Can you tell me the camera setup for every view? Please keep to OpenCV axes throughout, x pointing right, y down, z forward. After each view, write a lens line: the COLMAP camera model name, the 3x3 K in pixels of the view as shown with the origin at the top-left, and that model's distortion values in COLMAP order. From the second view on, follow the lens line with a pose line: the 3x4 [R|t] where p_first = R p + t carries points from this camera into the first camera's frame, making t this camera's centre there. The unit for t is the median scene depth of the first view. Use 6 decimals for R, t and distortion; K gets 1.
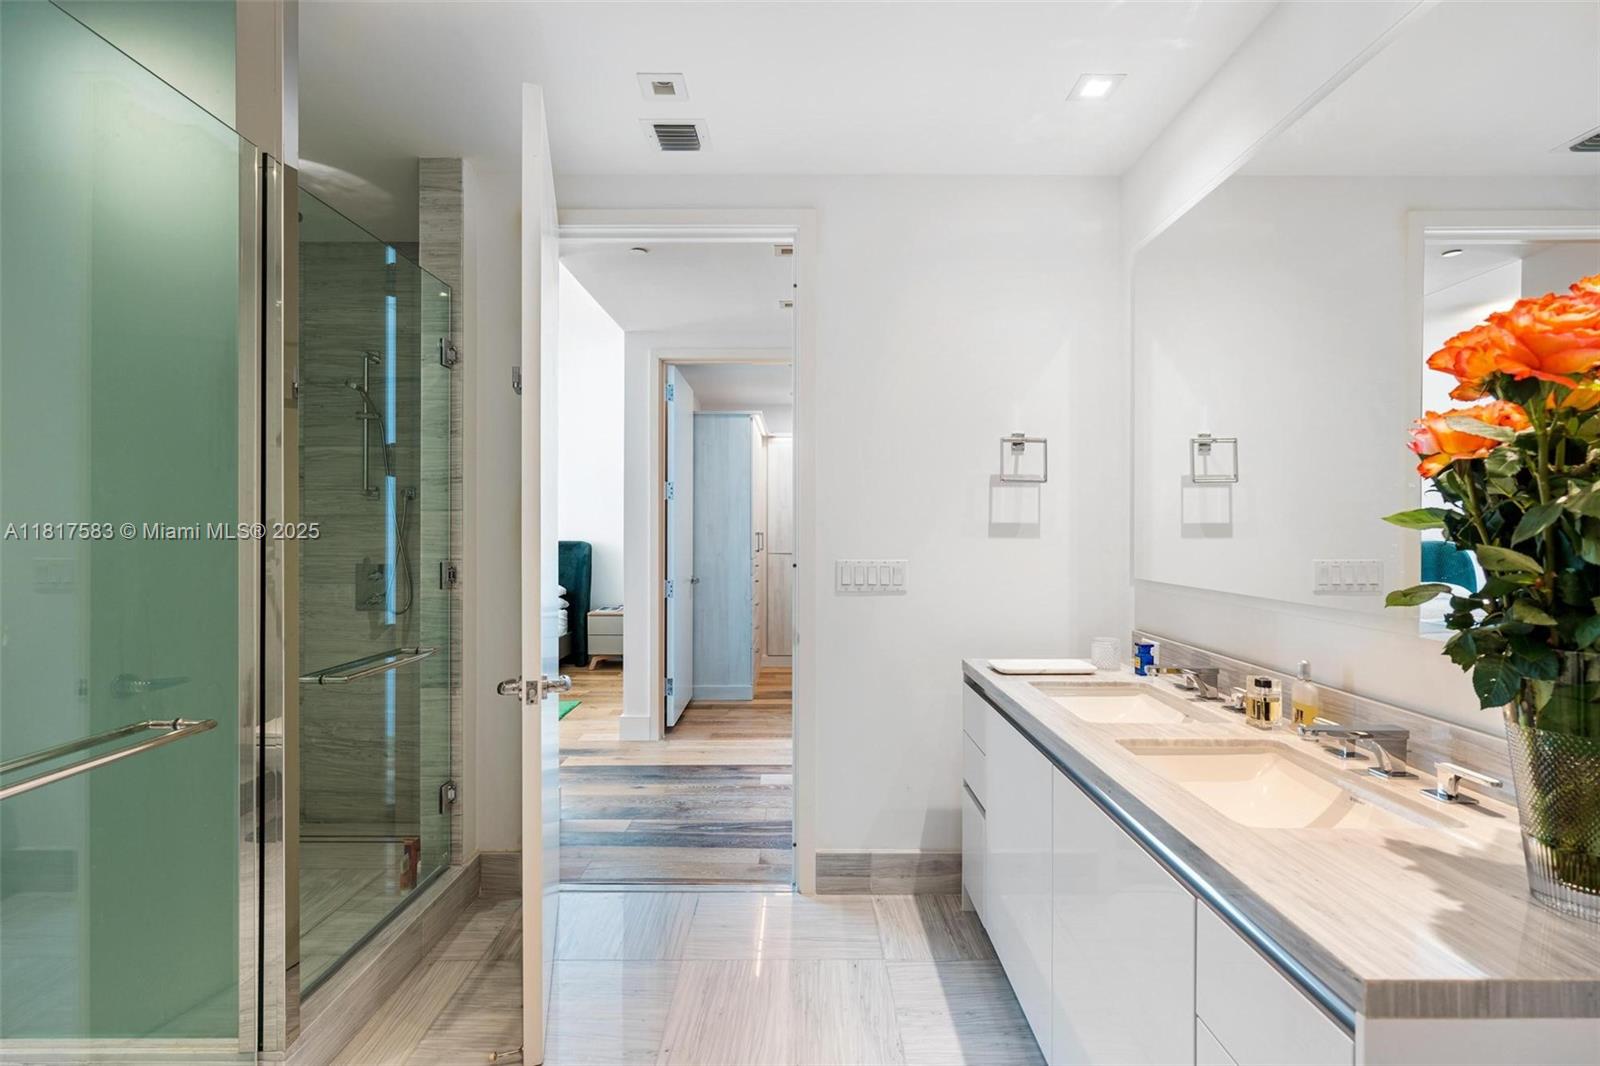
lens RADIAL K [[749.1, 0, 799.3], [0, 749.1, 529.2], [0, 0, 1]] dist [-0.004632, 0.000718]
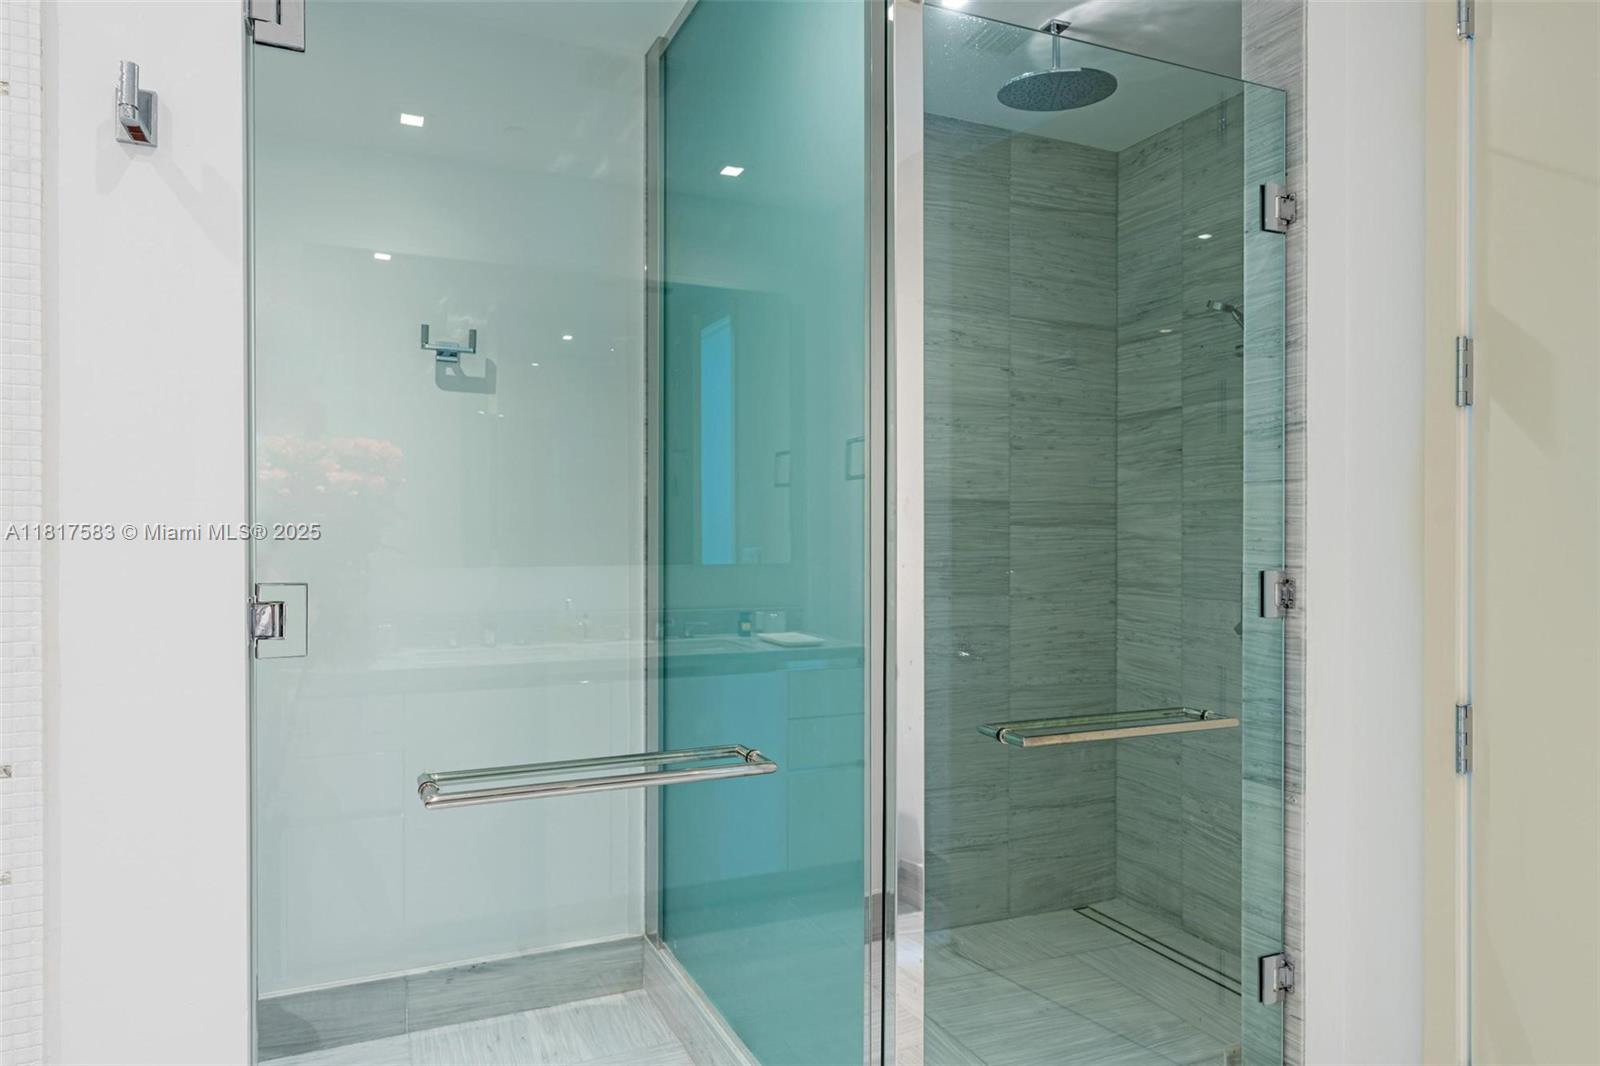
lens RADIAL K [[996.4, 0, 797.0], [0, 996.4, 535.5], [0, 0, 1]] dist [0.002444, 0.000356]
pose [[0.408527, 0.004142, -0.912737, 0.078518], [-0.005329, 0.999983, 0.002153, 0.016709], [0.912731, 0.003985, 0.408542, 0.344420]]
